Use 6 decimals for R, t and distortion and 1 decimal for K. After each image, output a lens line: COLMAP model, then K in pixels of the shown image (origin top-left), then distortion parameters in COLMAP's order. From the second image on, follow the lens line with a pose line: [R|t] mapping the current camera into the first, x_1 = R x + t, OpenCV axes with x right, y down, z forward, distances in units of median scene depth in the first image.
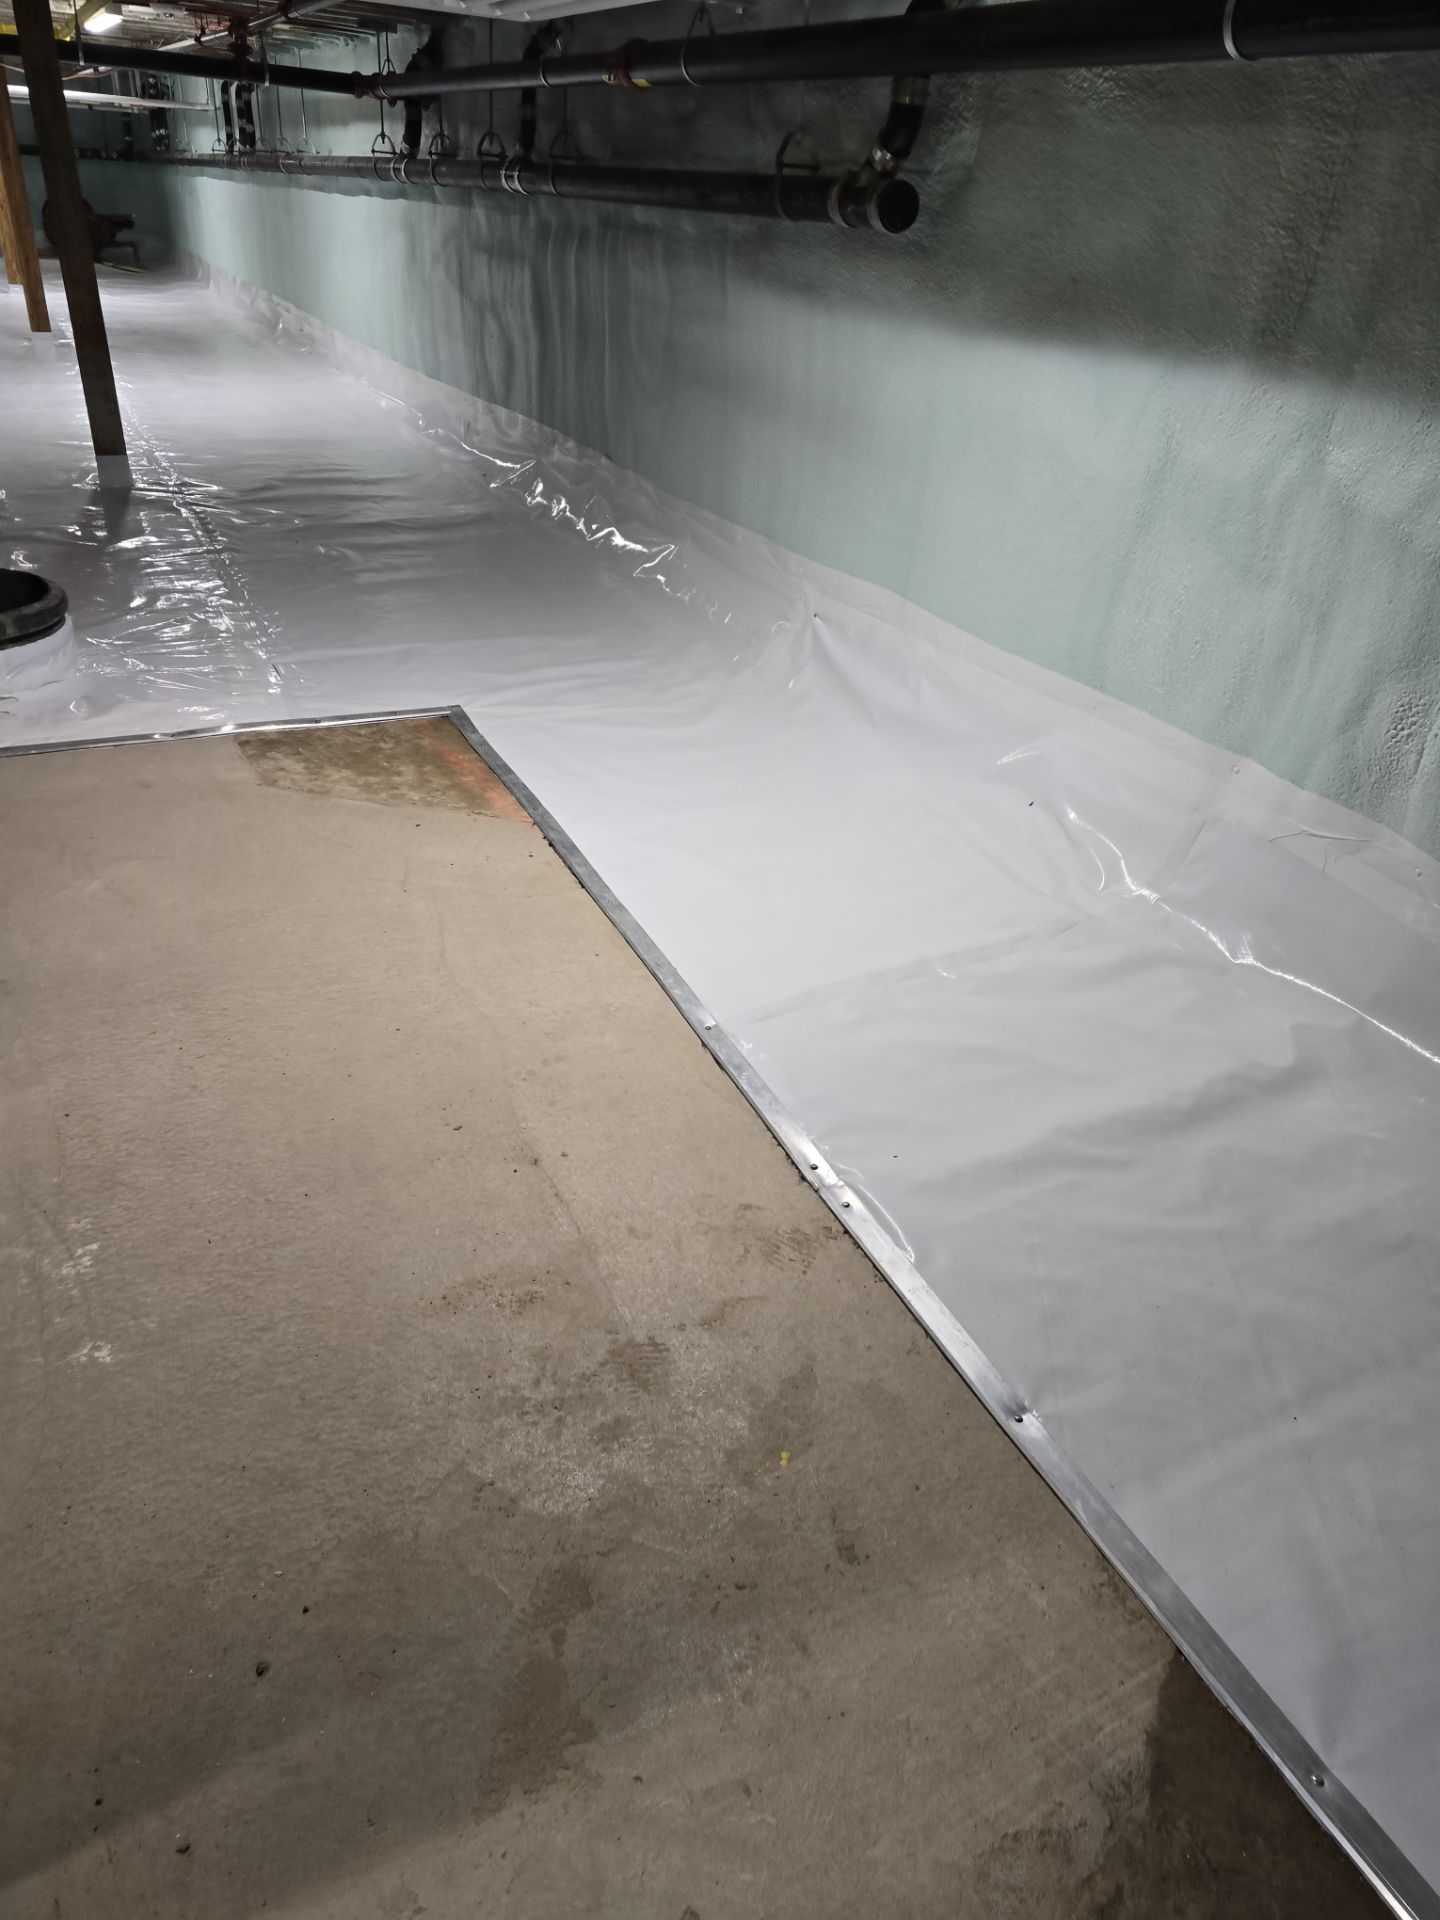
lens RADIAL K [[1288.5, 0, 712.2], [0, 1288.5, 972.2], [0, 0, 1]] dist [0.060949, -0.053497]
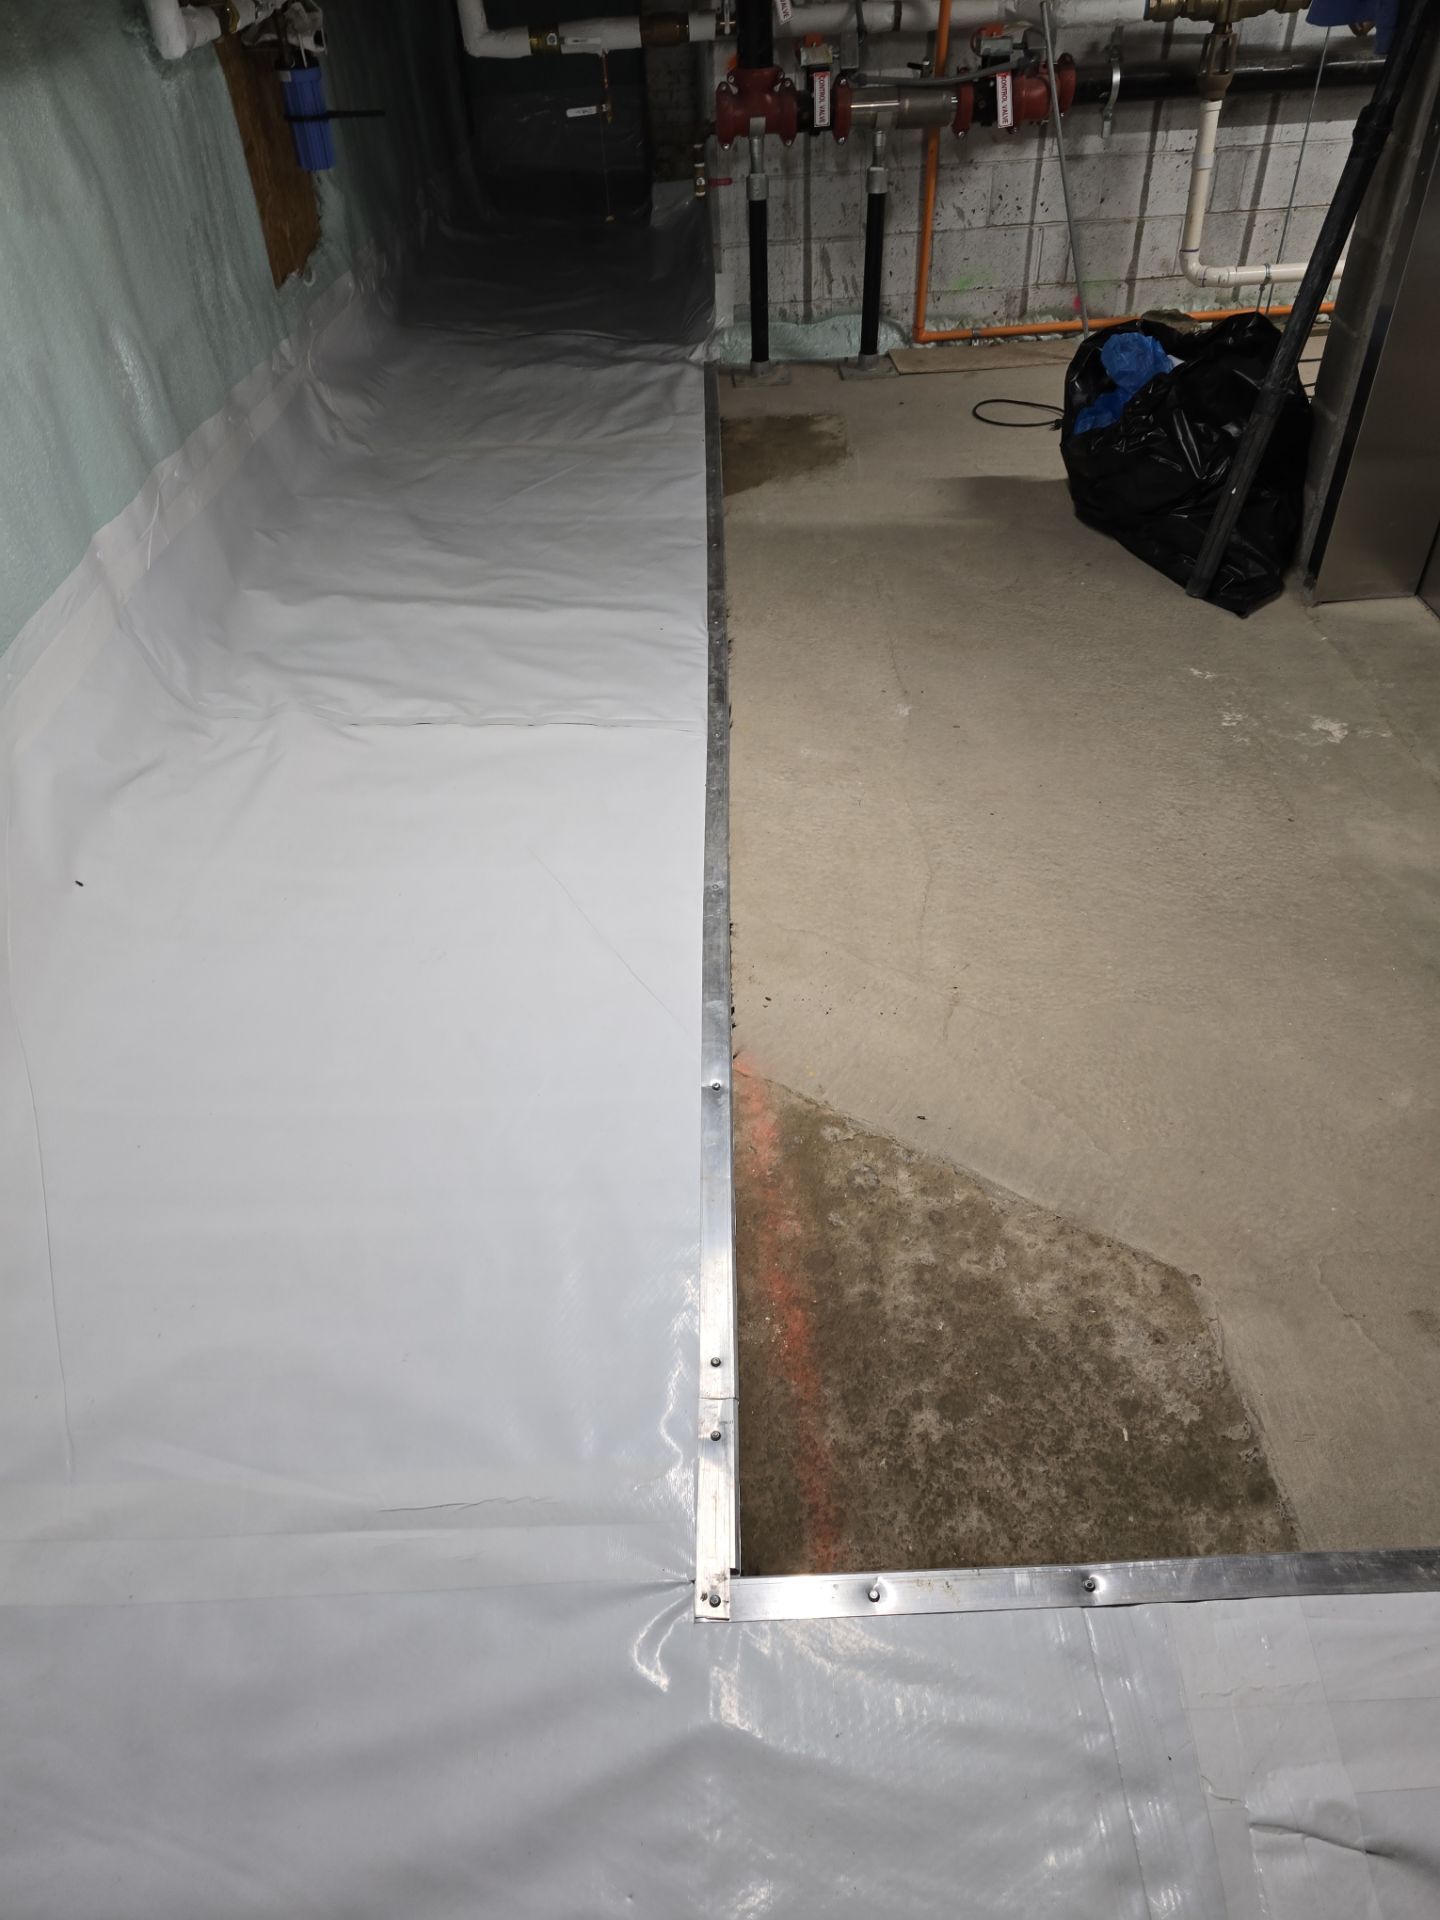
lens RADIAL K [[1288.5, 0, 717.8], [0, 1288.5, 974.8], [0, 0, 1]] dist [0.060949, -0.053497]
pose [[-0.904496, -0.301717, 0.301418, -0.289164], [0.209190, 0.302027, 0.930064, -0.666946], [-0.371653, 0.904293, -0.210066, 1.037549]]
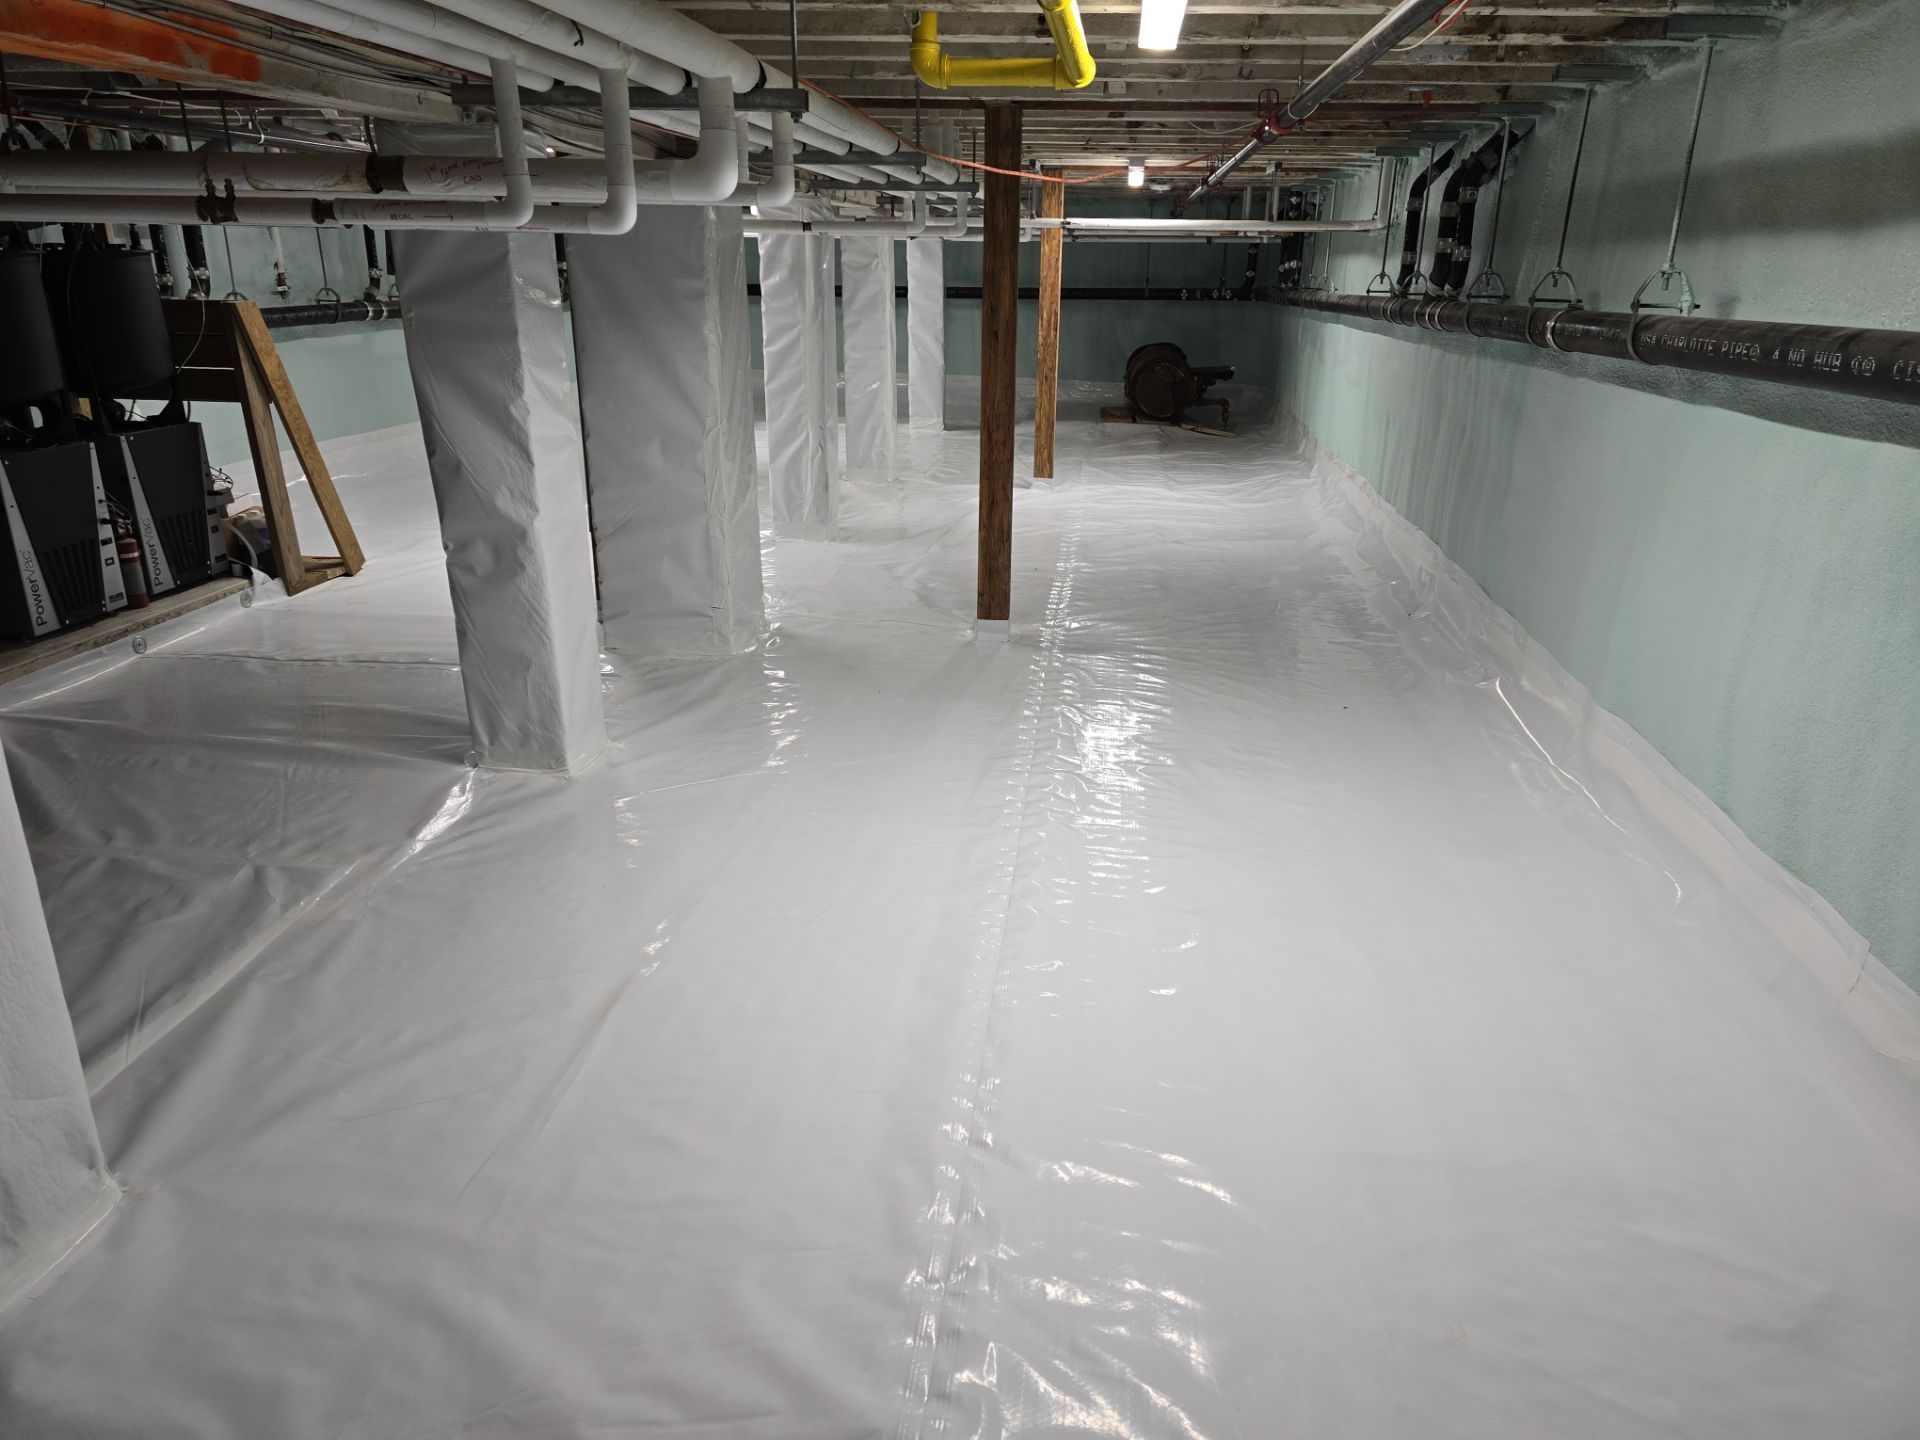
lens RADIAL K [[1288.5, 0, 969.0], [0, 1288.5, 729.3], [0, 0, 1]] dist [0.060949, -0.053497]
pose [[0.837483, 0.134952, -0.529537, -0.635392], [-0.246460, 0.958153, -0.145601, -1.010460], [0.487728, 0.252448, 0.835698, 1.548711]]
